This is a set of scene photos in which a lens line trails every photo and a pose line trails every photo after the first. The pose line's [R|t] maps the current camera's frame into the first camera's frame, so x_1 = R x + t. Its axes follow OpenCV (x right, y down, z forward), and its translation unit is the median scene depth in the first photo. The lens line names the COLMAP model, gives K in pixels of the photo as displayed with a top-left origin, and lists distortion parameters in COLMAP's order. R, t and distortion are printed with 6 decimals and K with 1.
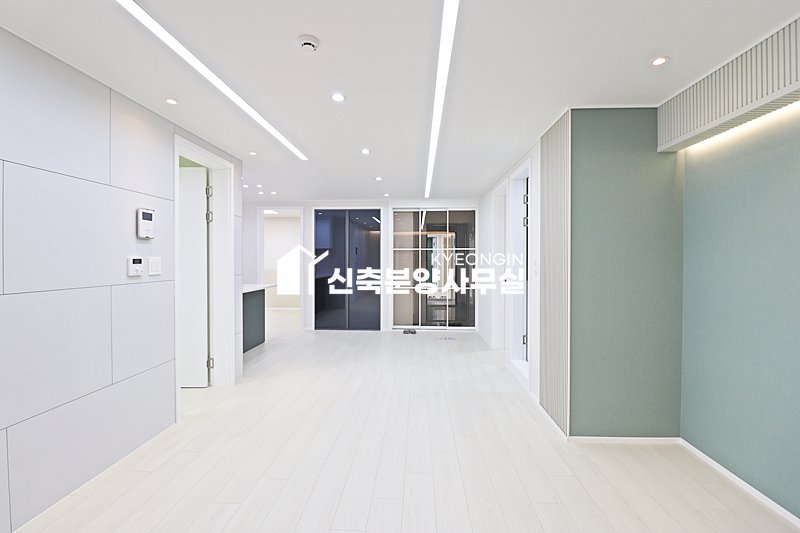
lens RADIAL K [[370.7, 0, 399.0], [0, 370.7, 264.3], [0, 0, 1]] dist [-0.011524, -0.003192]
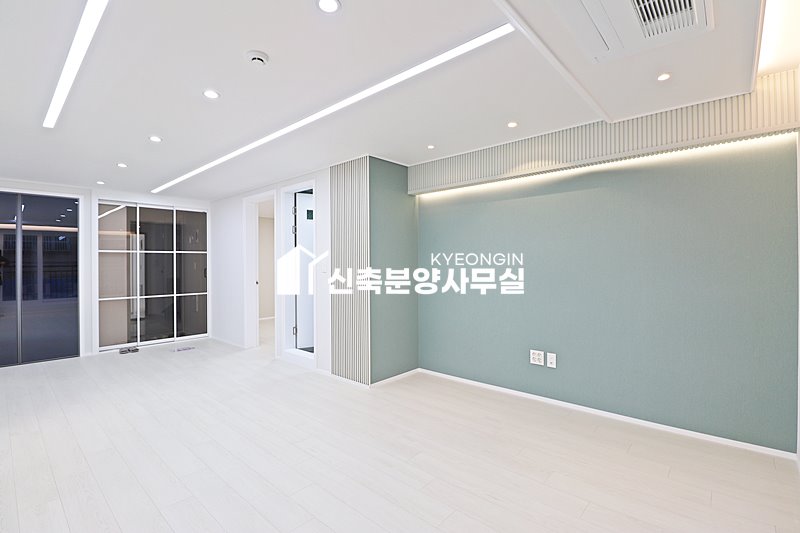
lens RADIAL K [[370.7, 0, 398.9], [0, 370.7, 272.4], [0, 0, 1]] dist [-0.011524, -0.003192]
pose [[0.627710, -0.023990, 0.778078, -0.243774], [0.019384, 0.999697, 0.015185, 0.005202], [-0.778206, 0.005551, 0.627985, 0.004377]]
